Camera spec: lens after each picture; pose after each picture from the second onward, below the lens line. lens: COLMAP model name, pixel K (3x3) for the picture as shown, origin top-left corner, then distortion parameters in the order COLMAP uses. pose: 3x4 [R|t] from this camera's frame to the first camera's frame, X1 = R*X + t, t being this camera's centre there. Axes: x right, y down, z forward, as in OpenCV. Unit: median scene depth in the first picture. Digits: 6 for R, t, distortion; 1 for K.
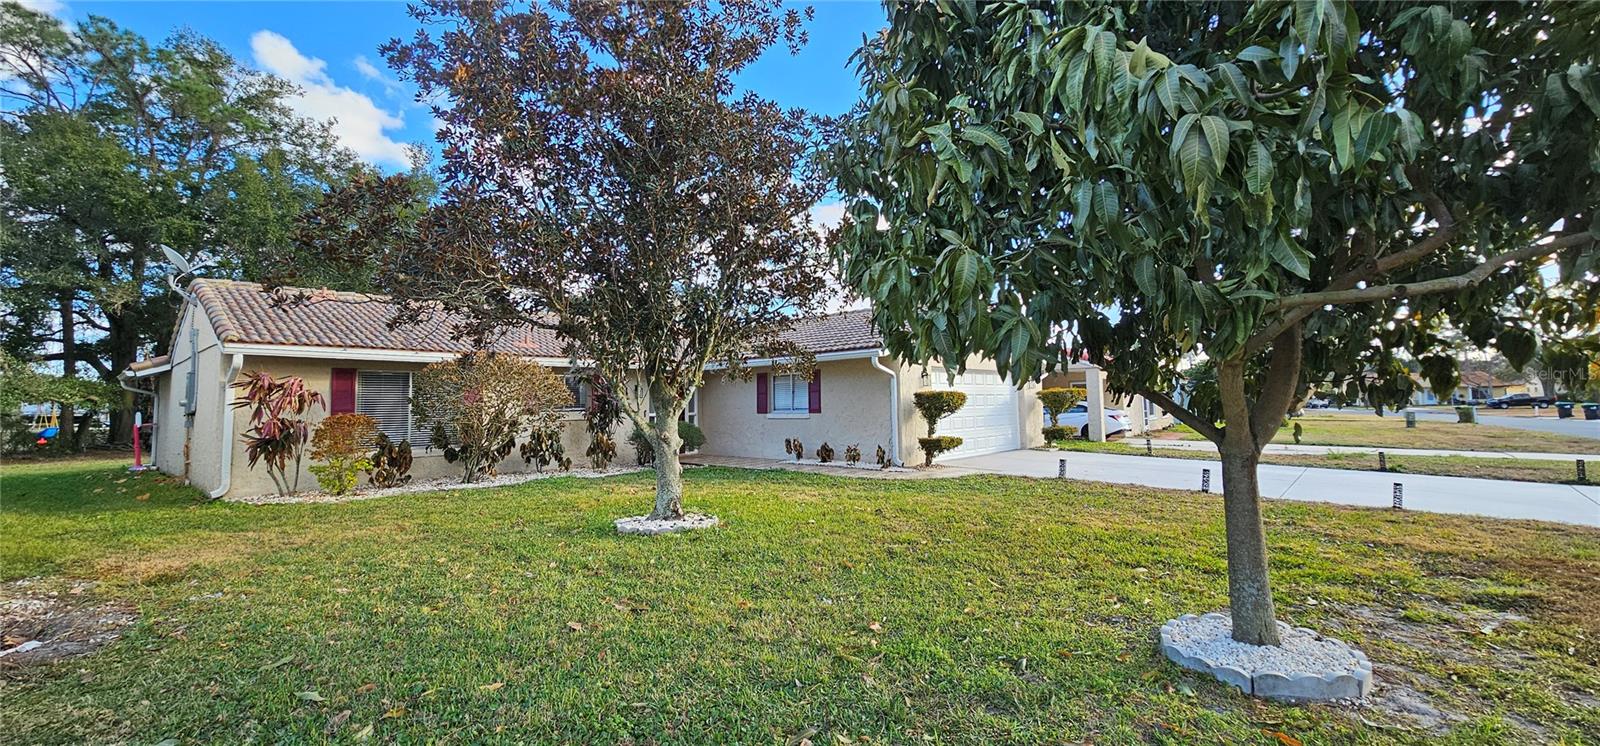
lens RADIAL K [[648.4, 0, 802.0], [0, 648.4, 359.9], [0, 0, 1]] dist [-0.000265, 0.000164]
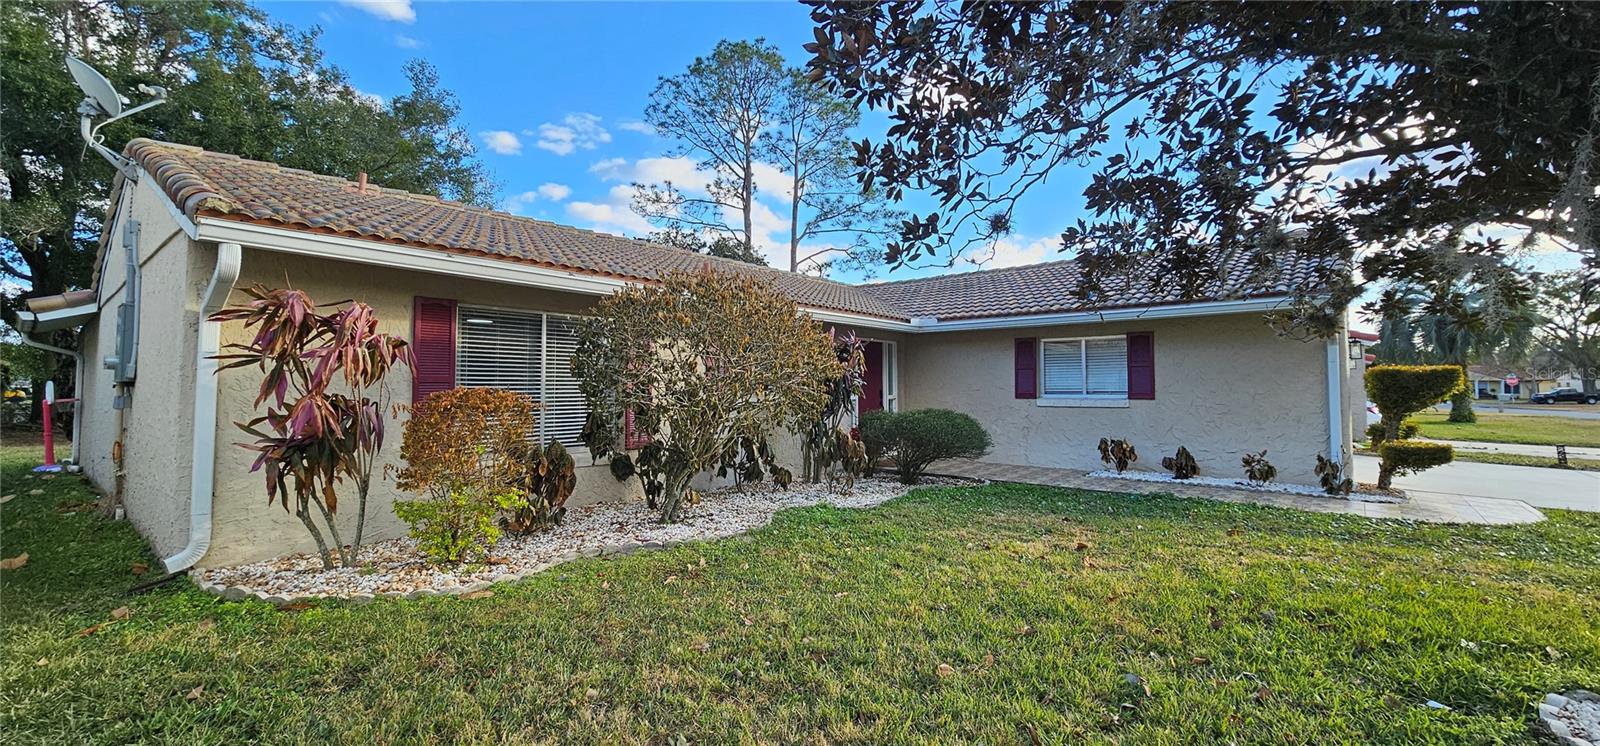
lens RADIAL K [[648.4, 0, 802.0], [0, 648.4, 360.3], [0, 0, 1]] dist [-0.000265, 0.000164]
pose [[0.999125, 0.018207, 0.037643, -0.378534], [-0.019173, 0.999492, 0.025463, 0.037481], [-0.037161, -0.026162, 0.998967, 0.414944]]
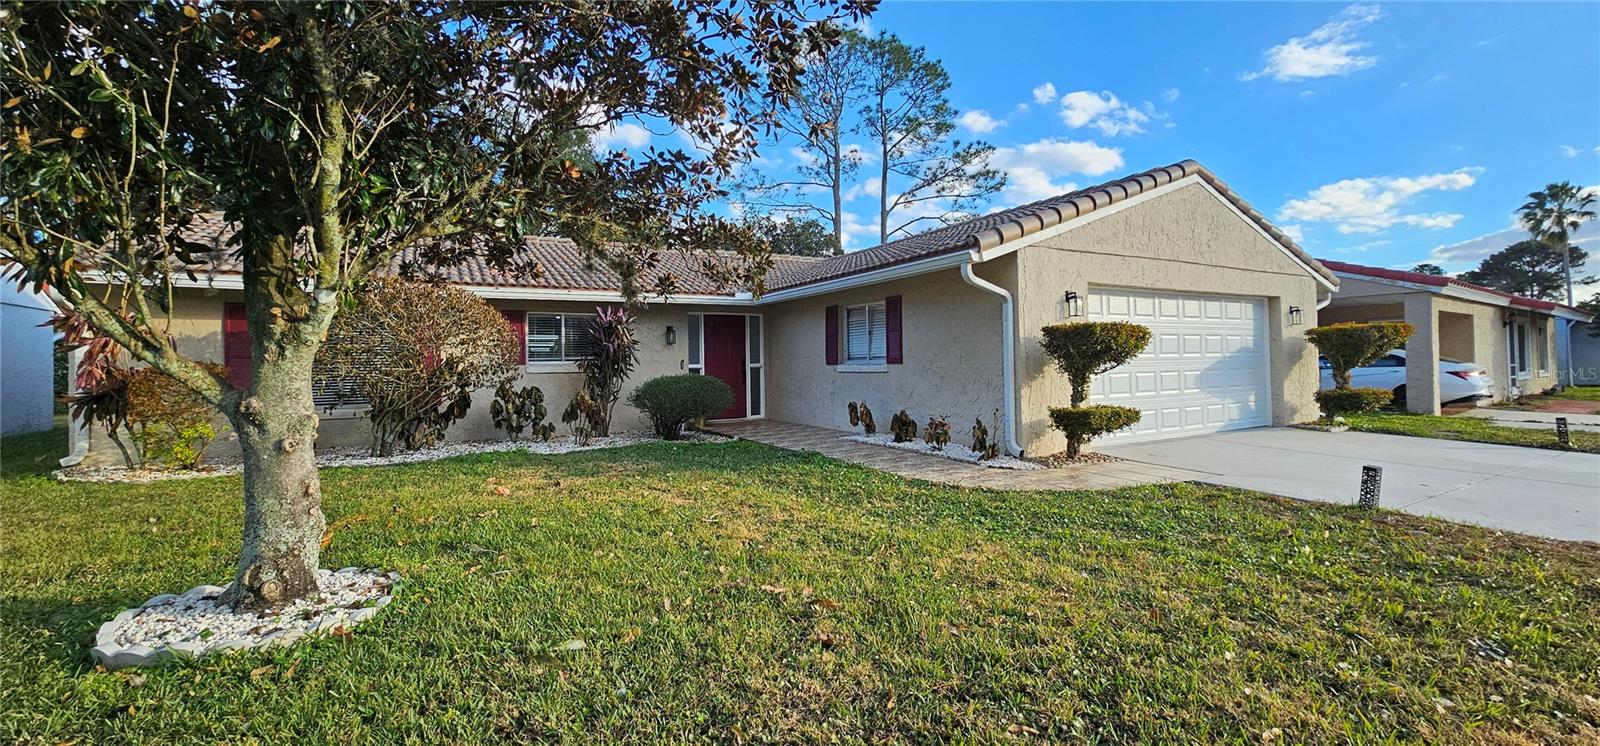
lens RADIAL K [[648.4, 0, 804.6], [0, 648.4, 360.6], [0, 0, 1]] dist [-0.000265, 0.000164]
pose [[0.951487, 0.000787, -0.307688, 0.147390], [0.020961, 0.997508, 0.067373, 0.037525], [0.306975, -0.070554, 0.949099, 0.404027]]
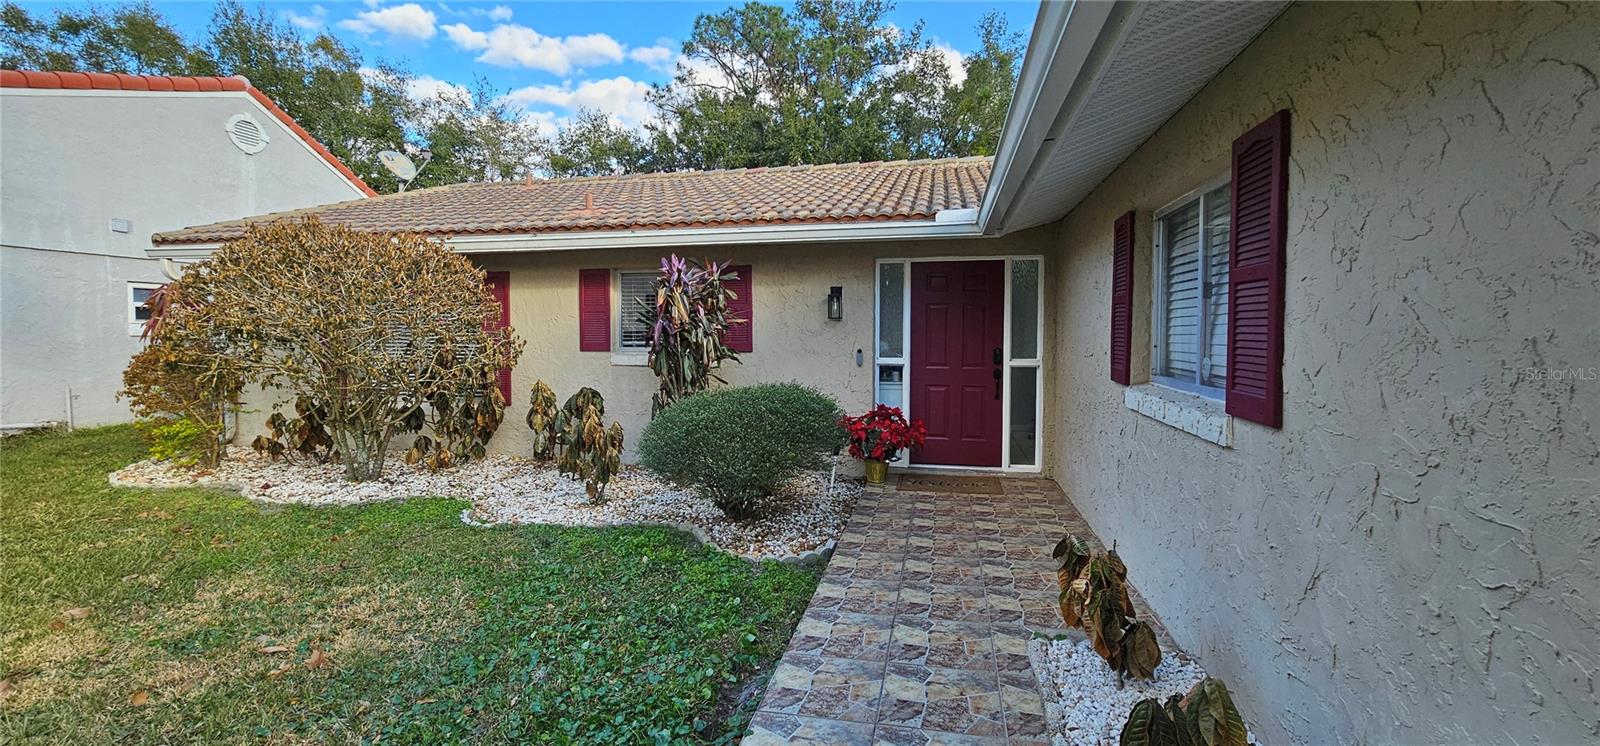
lens RADIAL K [[648.4, 0, 808.5], [0, 648.4, 360.3], [0, 0, 1]] dist [-0.000265, 0.000164]
pose [[0.503688, 0.056295, -0.862050, 0.106823], [0.051096, 0.994186, 0.094779, 0.053894], [0.862373, -0.091787, 0.497883, 0.932899]]
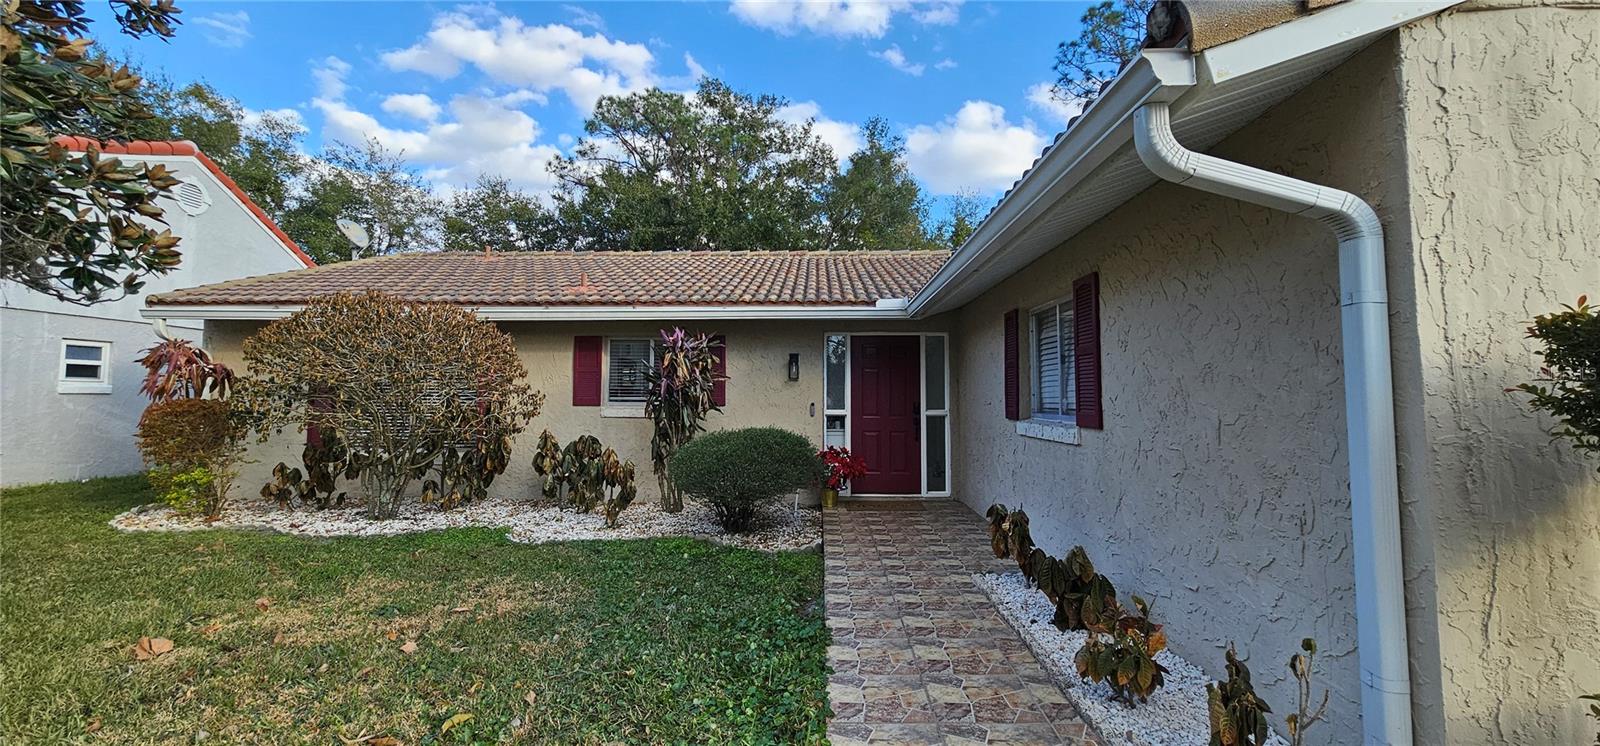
lens RADIAL K [[648.4, 0, 808.0], [0, 648.4, 359.7], [0, 0, 1]] dist [-0.000265, 0.000164]
pose [[0.653574, -0.025933, -0.756418, 0.171720], [0.039448, 0.999222, -0.000173, 0.052480], [0.755834, -0.029726, 0.654088, 0.803348]]
